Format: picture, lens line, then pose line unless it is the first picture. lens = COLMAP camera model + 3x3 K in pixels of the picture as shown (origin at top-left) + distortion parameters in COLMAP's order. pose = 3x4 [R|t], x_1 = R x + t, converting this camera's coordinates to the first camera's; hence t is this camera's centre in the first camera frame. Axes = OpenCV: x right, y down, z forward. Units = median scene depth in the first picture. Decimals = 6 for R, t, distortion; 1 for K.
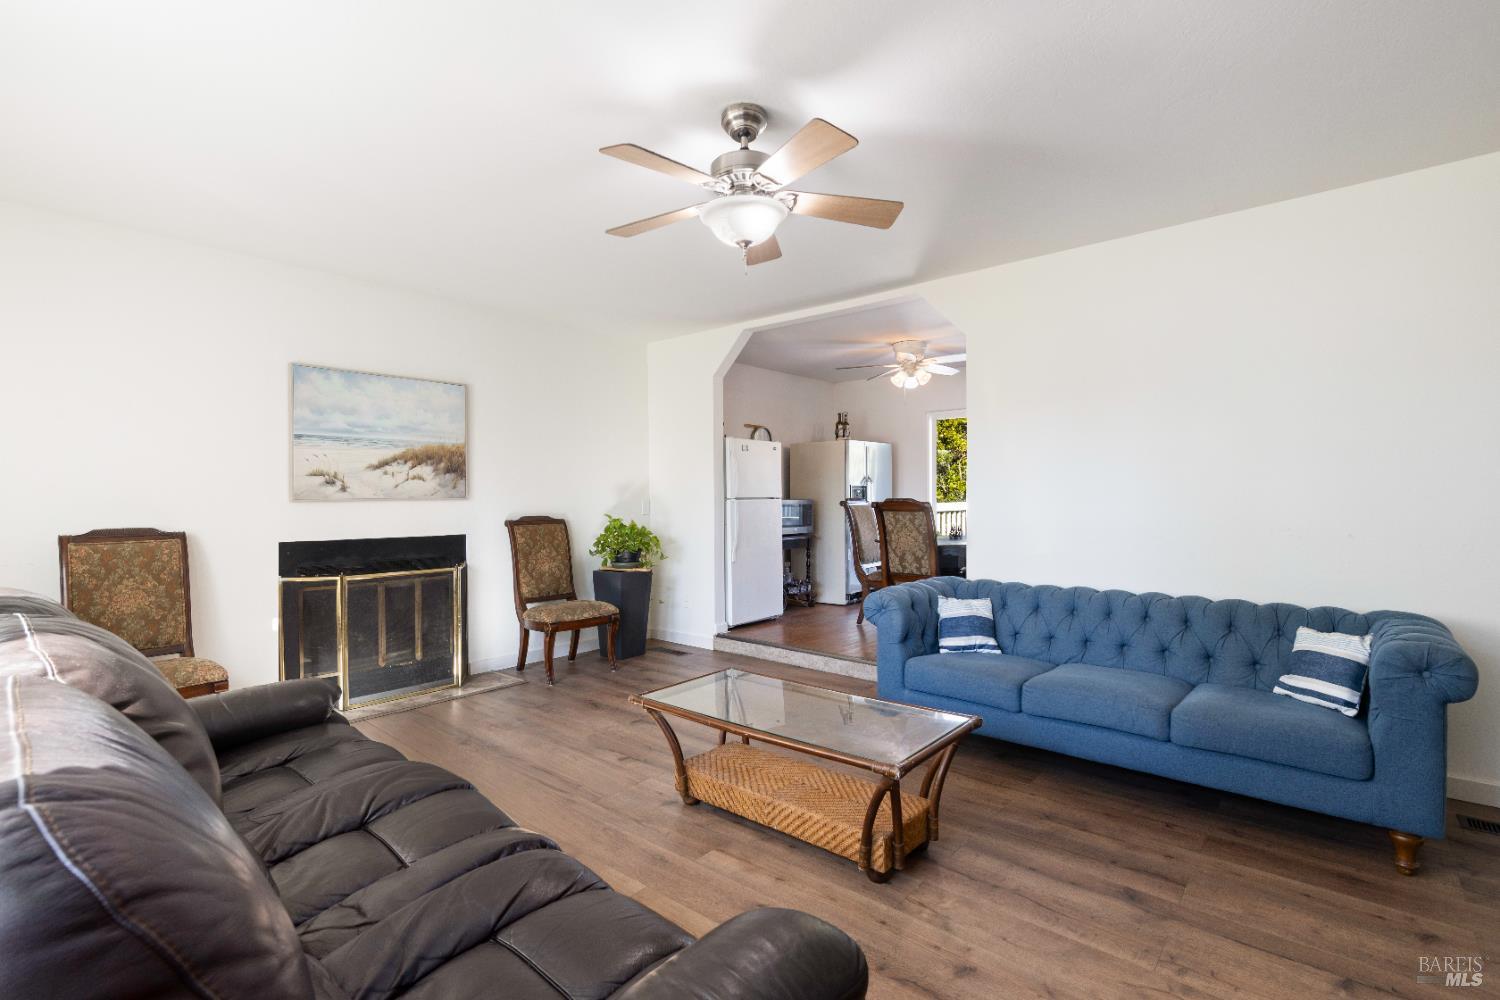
lens RADIAL K [[686.0, 0, 750.0], [0, 686.0, 500.0], [0, 0, 1]] dist [-0.002052, -0.000403]
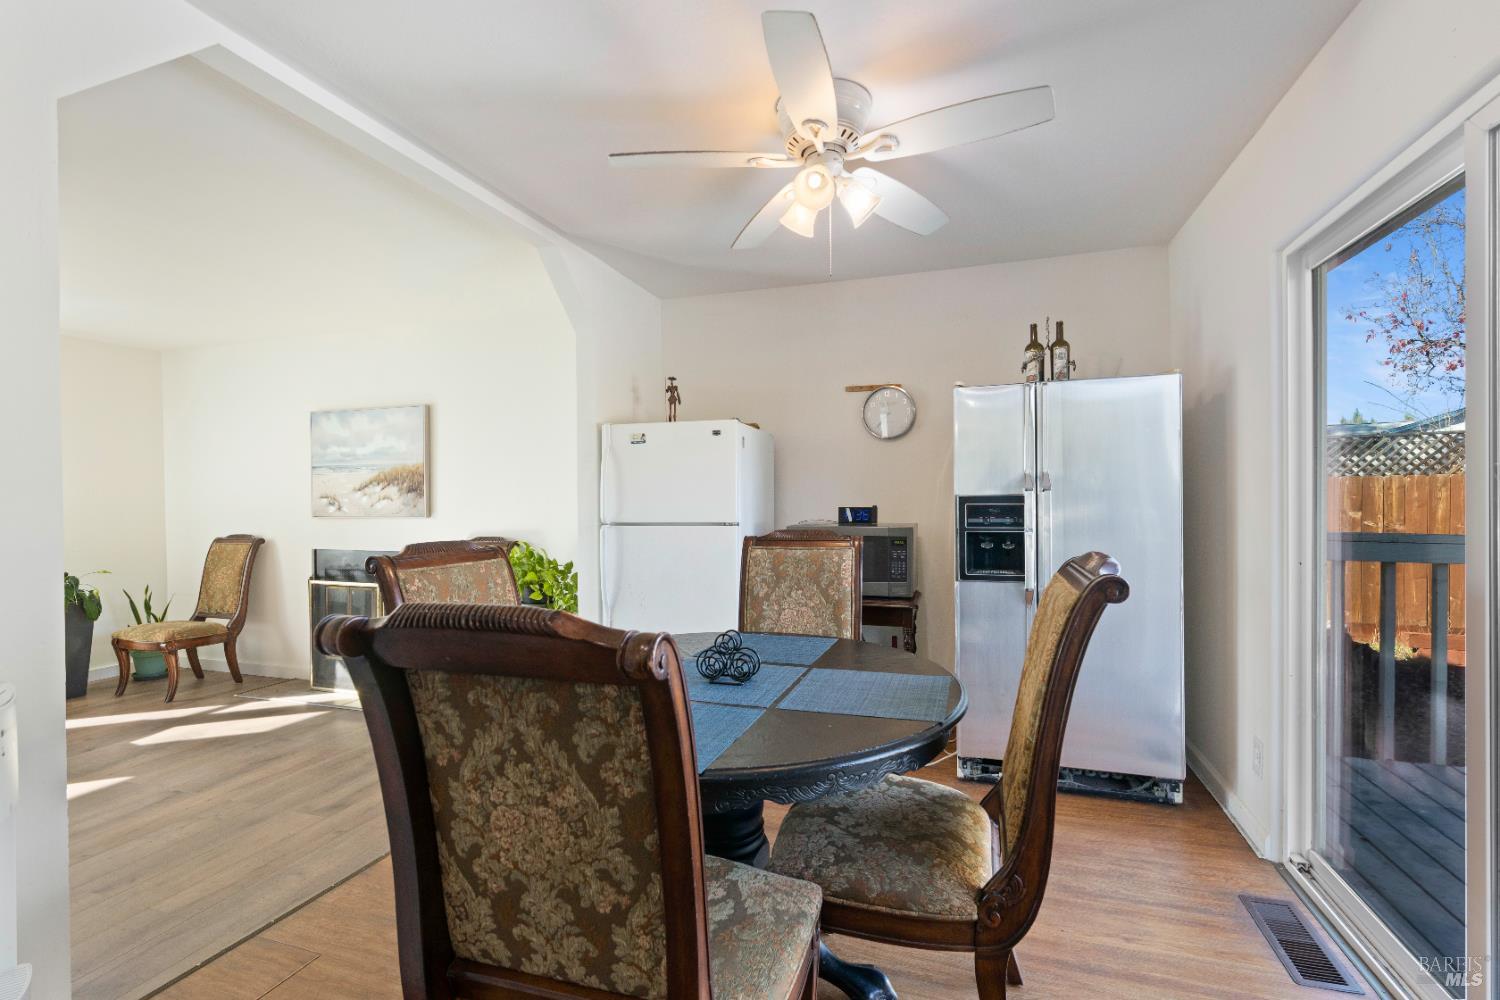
lens RADIAL K [[686.0, 0, 750.0], [0, 686.0, 500.0], [0, 0, 1]] dist [-0.002052, -0.000403]
pose [[0.372961, 0.002718, -0.927843, 0.727010], [0.000777, 0.999994, 0.003242, -0.031053], [0.927847, -0.001930, 0.372957, 1.103017]]
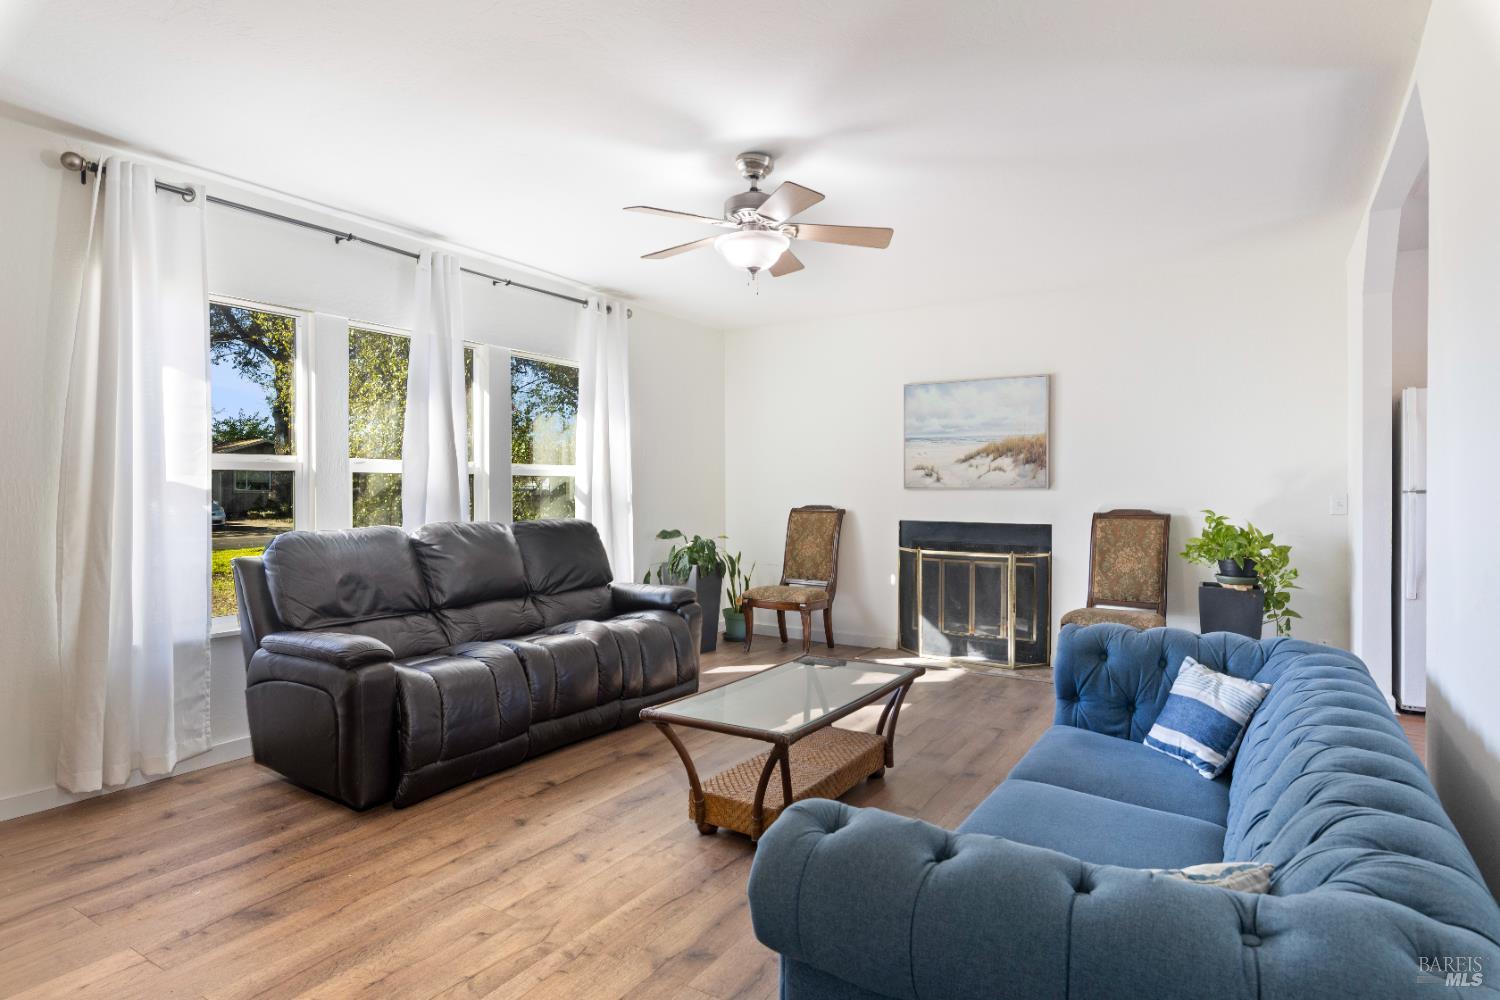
lens RADIAL K [[845.5, 0, 783.1], [0, 845.5, 499.5], [0, 0, 1]] dist [0.101021, 0.000058]
pose [[0.164298, 0.027072, -0.986039, 0.775543], [-0.002548, 0.999632, 0.027020, -0.019280], [0.986407, -0.001927, 0.164307, 0.430165]]
